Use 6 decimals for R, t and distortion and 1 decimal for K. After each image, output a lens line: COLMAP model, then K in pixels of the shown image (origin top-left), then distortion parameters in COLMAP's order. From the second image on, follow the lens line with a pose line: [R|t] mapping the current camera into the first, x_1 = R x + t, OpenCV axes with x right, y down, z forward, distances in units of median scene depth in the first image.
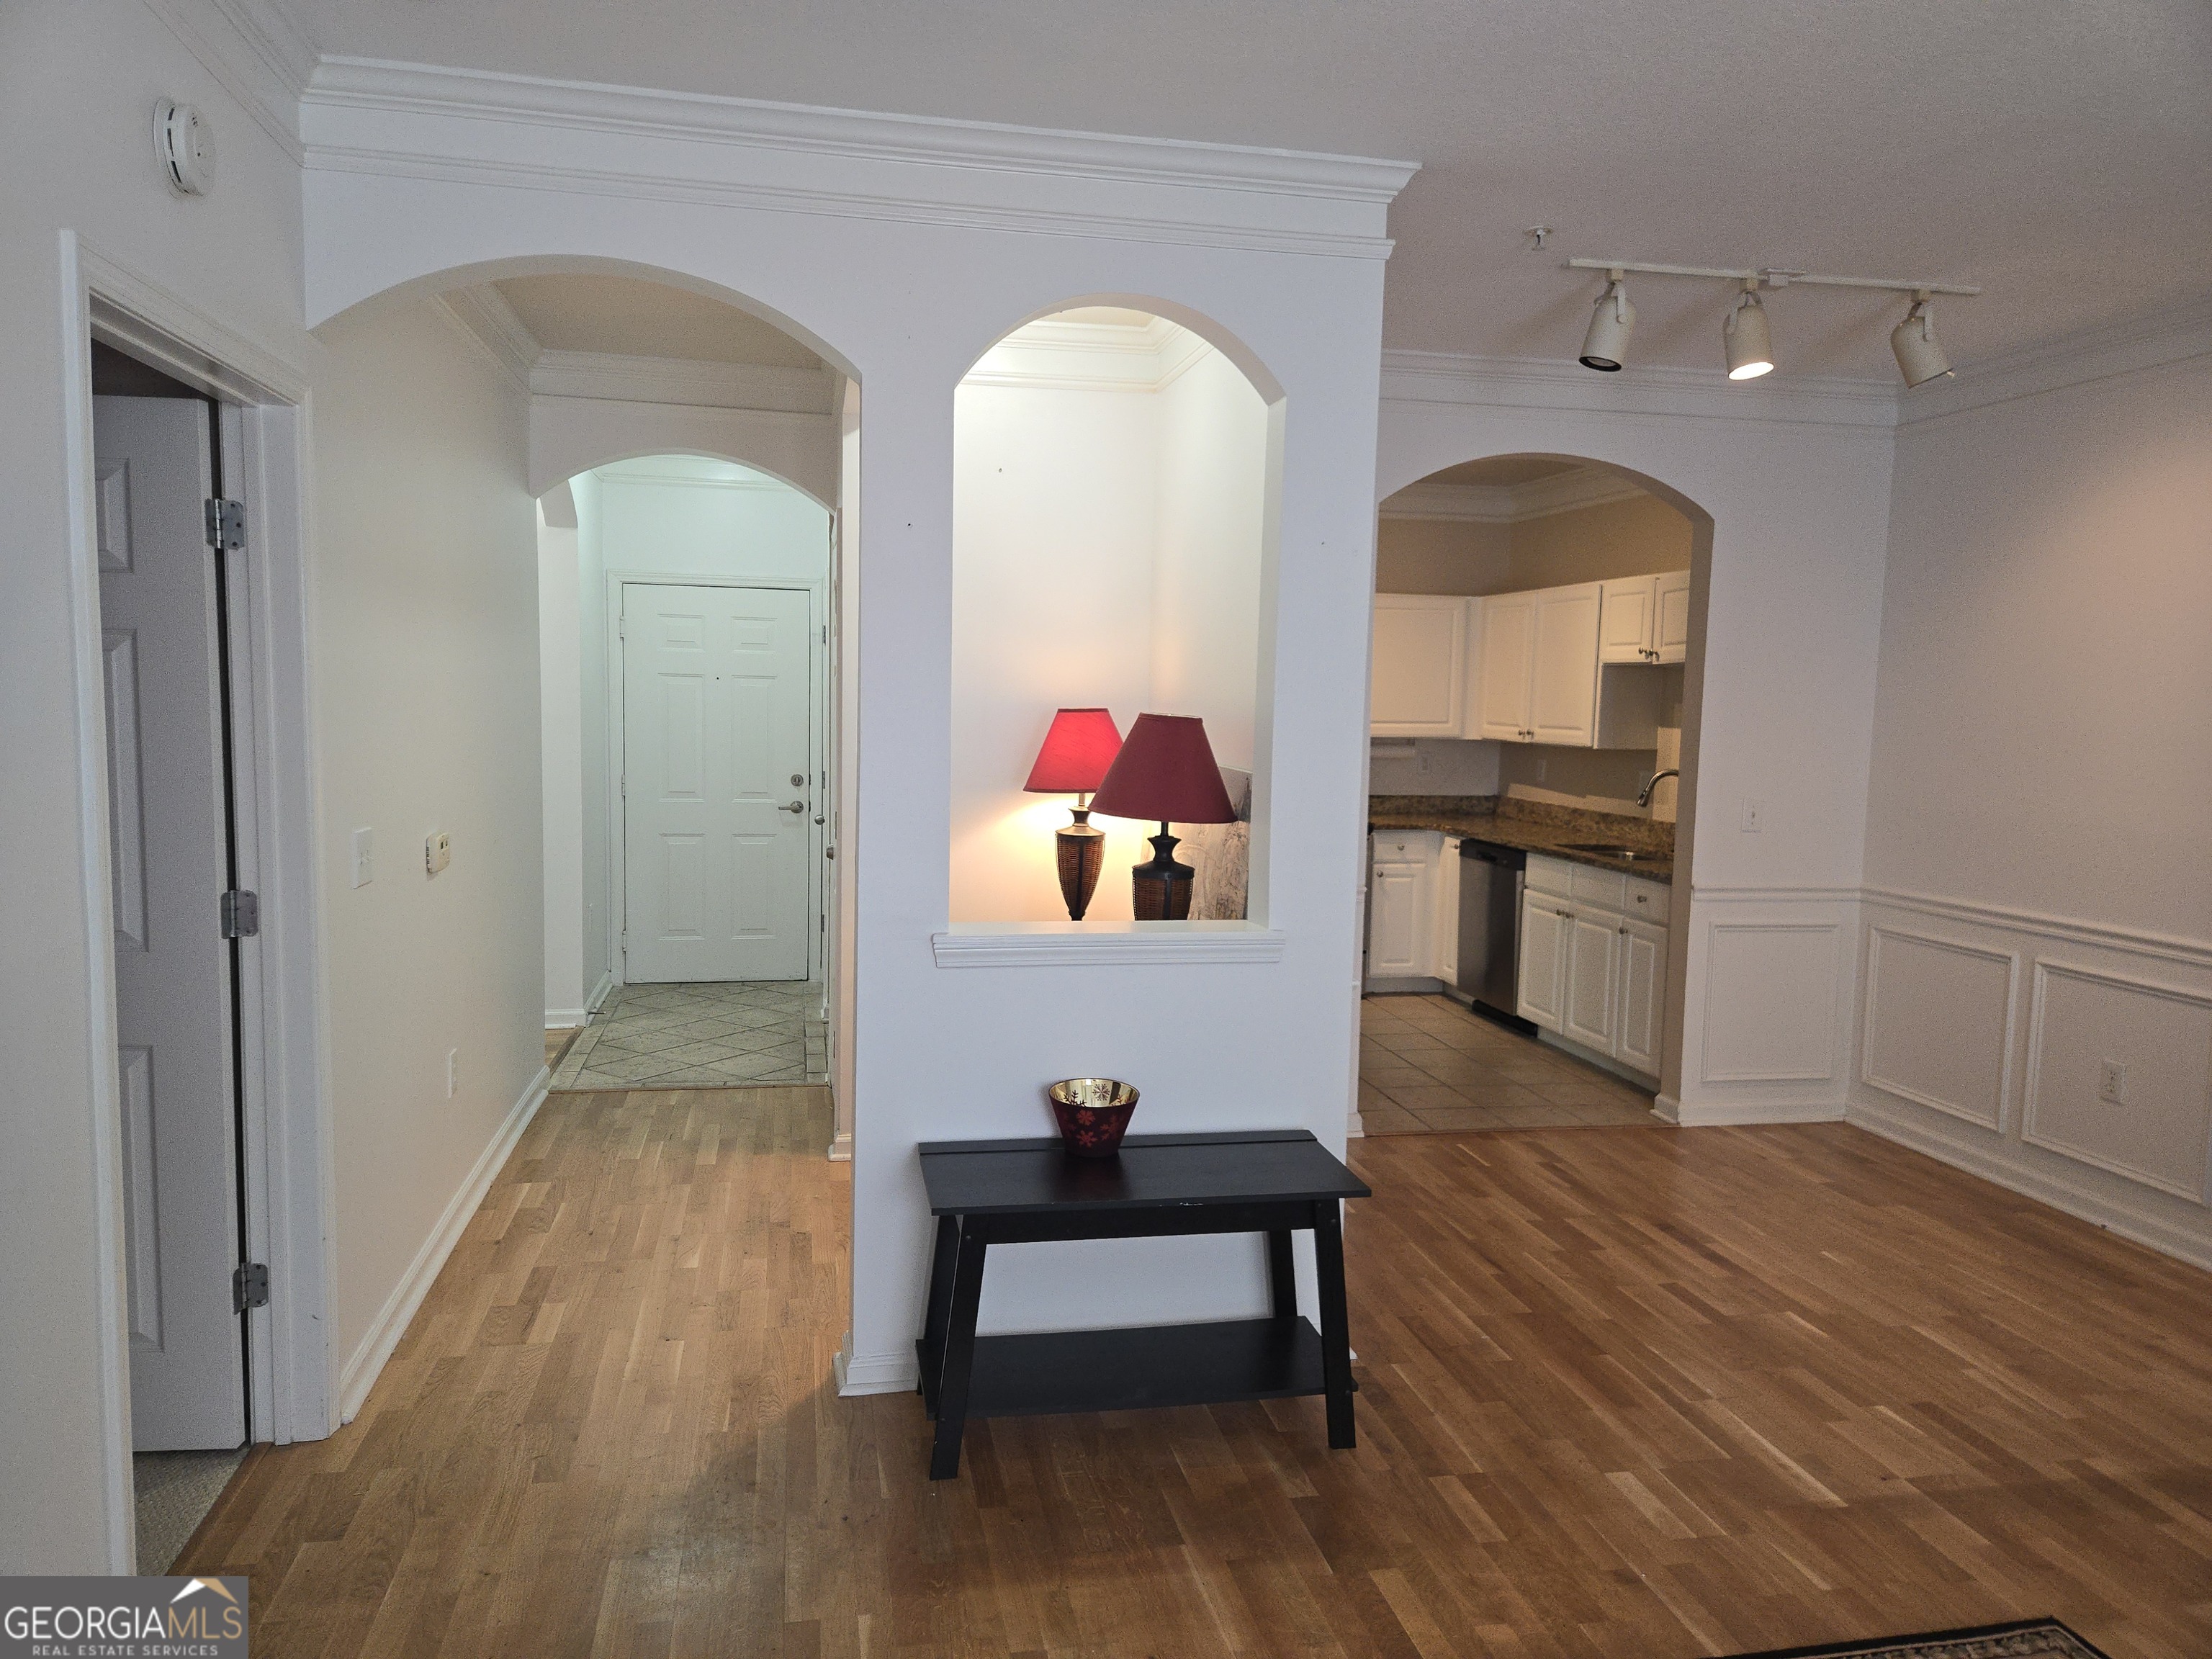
lens RADIAL K [[1478.1, 0, 1095.2], [0, 1478.1, 831.0], [0, 0, 1]] dist [0.087302, -0.077798]
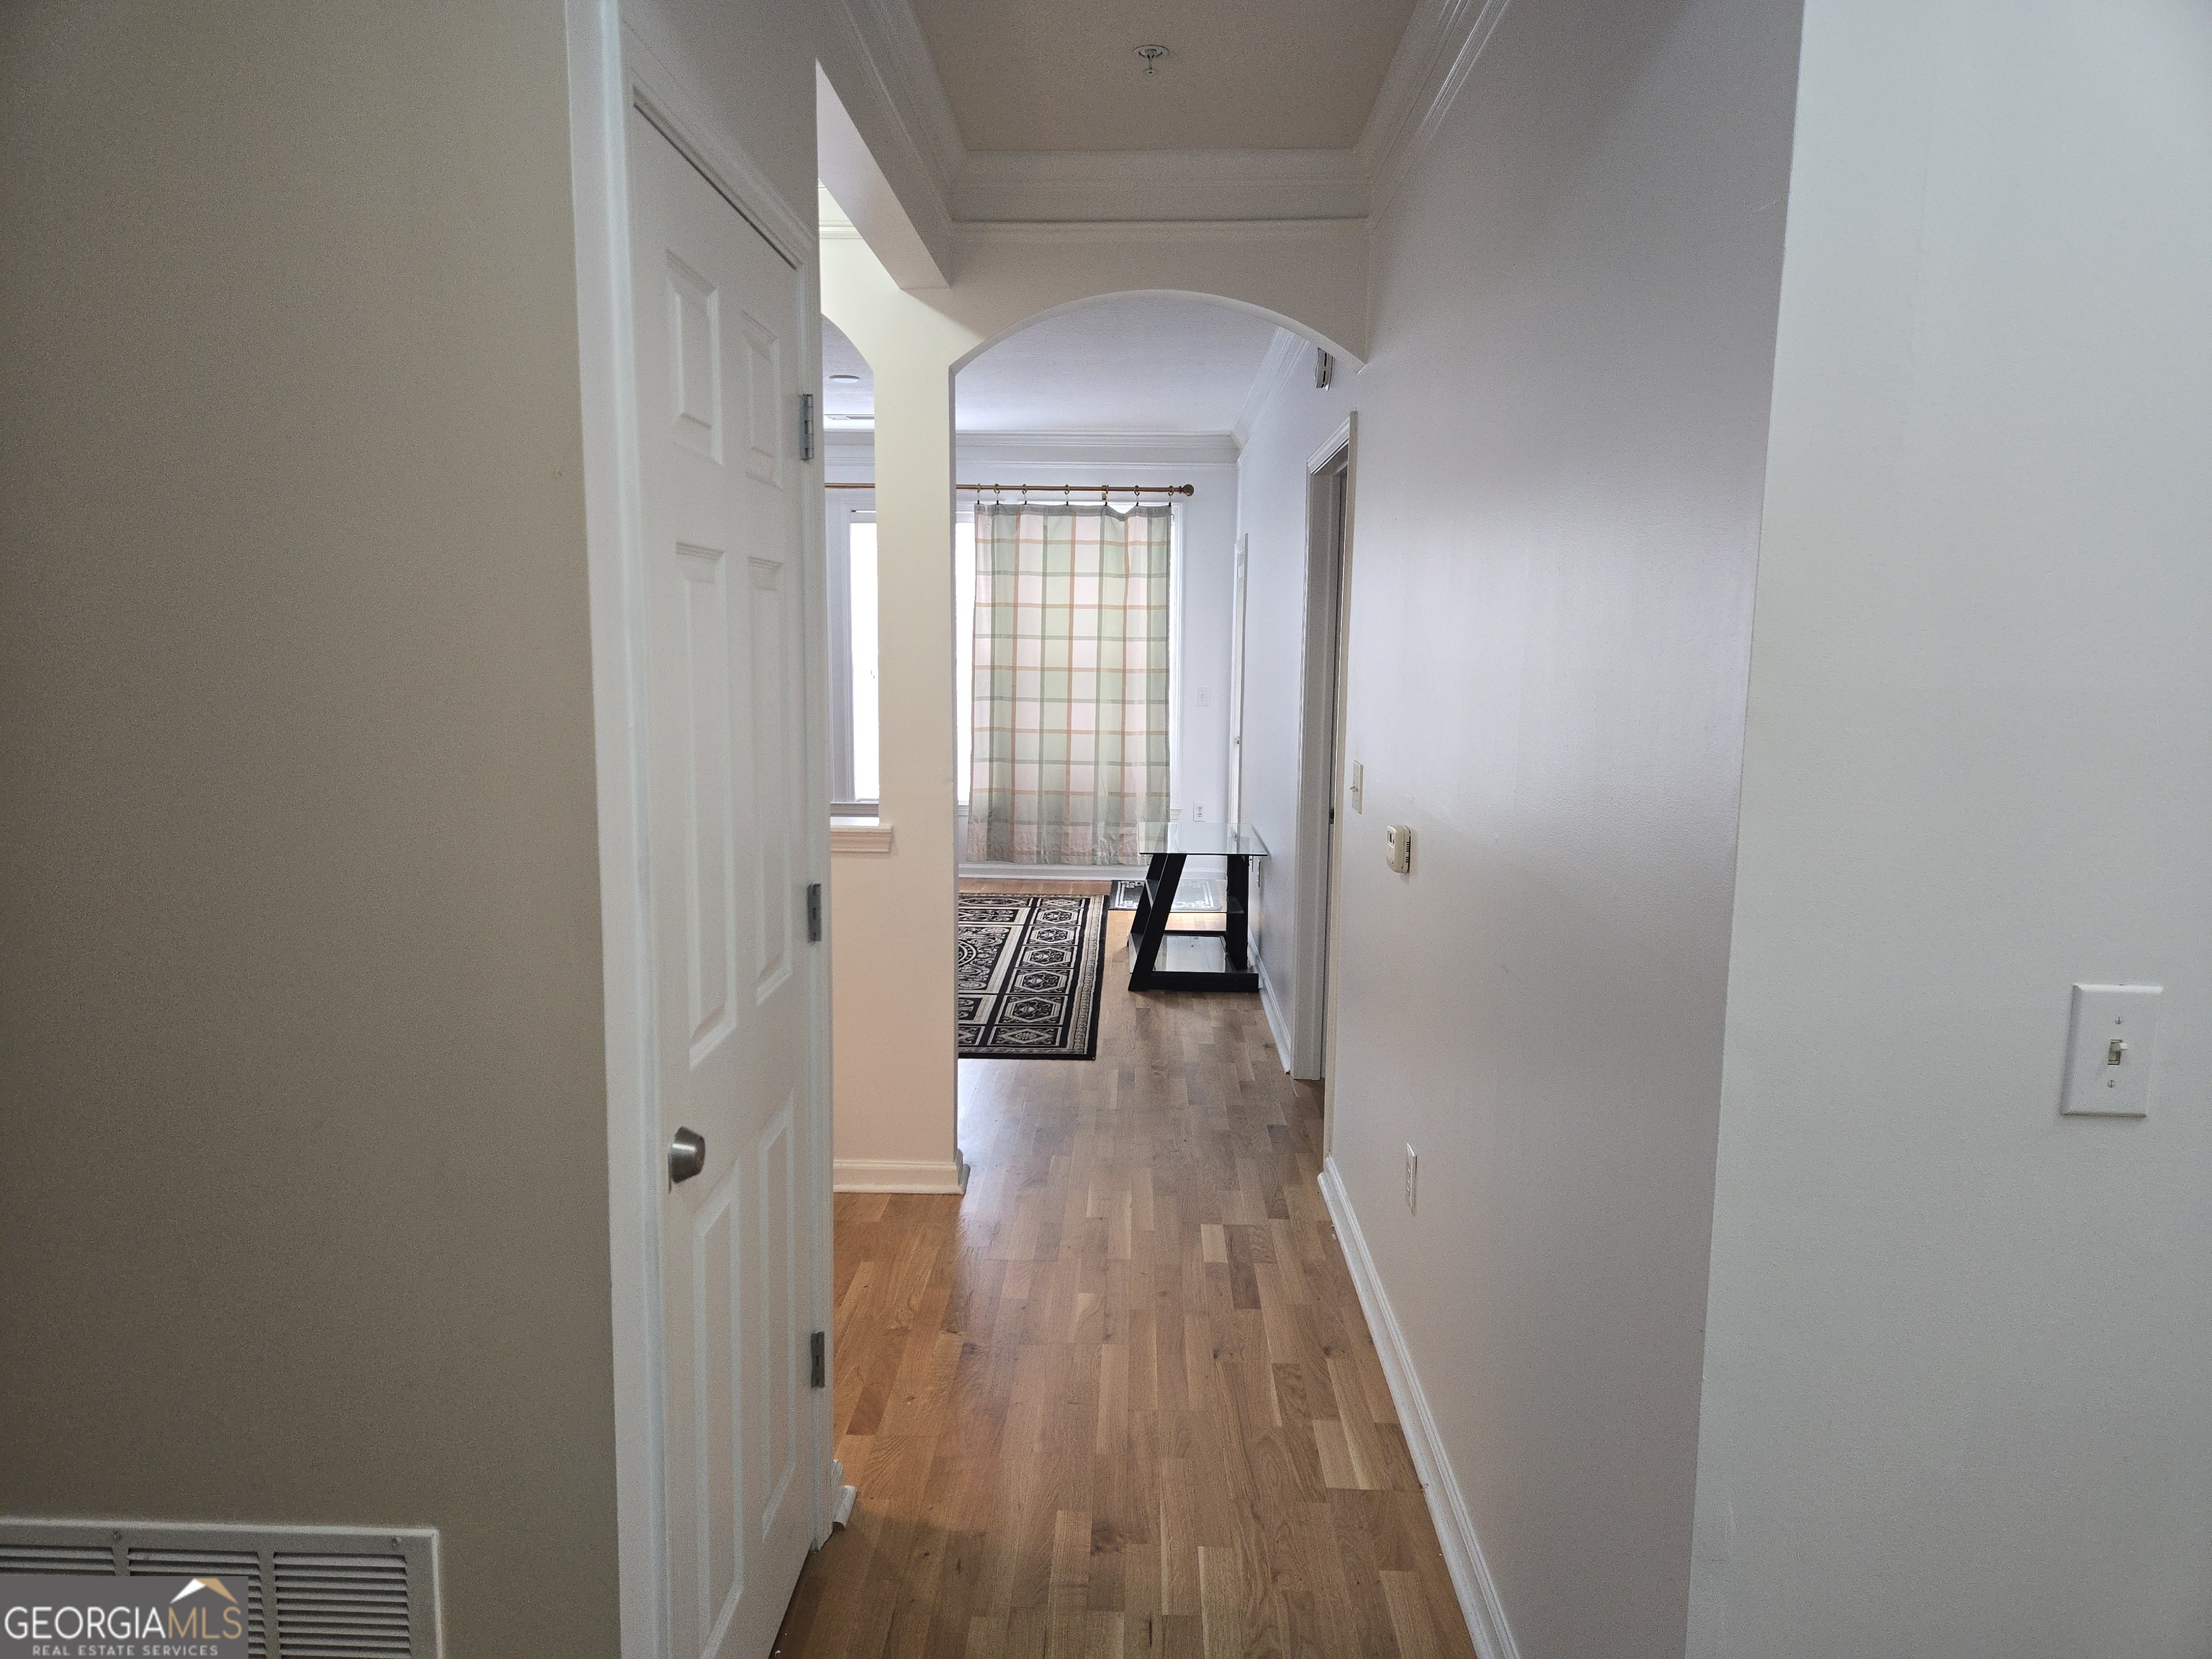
lens RADIAL K [[1478.1, 0, 1095.2], [0, 1478.1, 831.0], [0, 0, 1]] dist [0.087302, -0.077798]
pose [[-0.973069, -0.061311, 0.222212, -0.458037], [-0.007847, 0.972232, 0.233888, -0.175539], [-0.230382, 0.225845, -0.946530, 1.781499]]
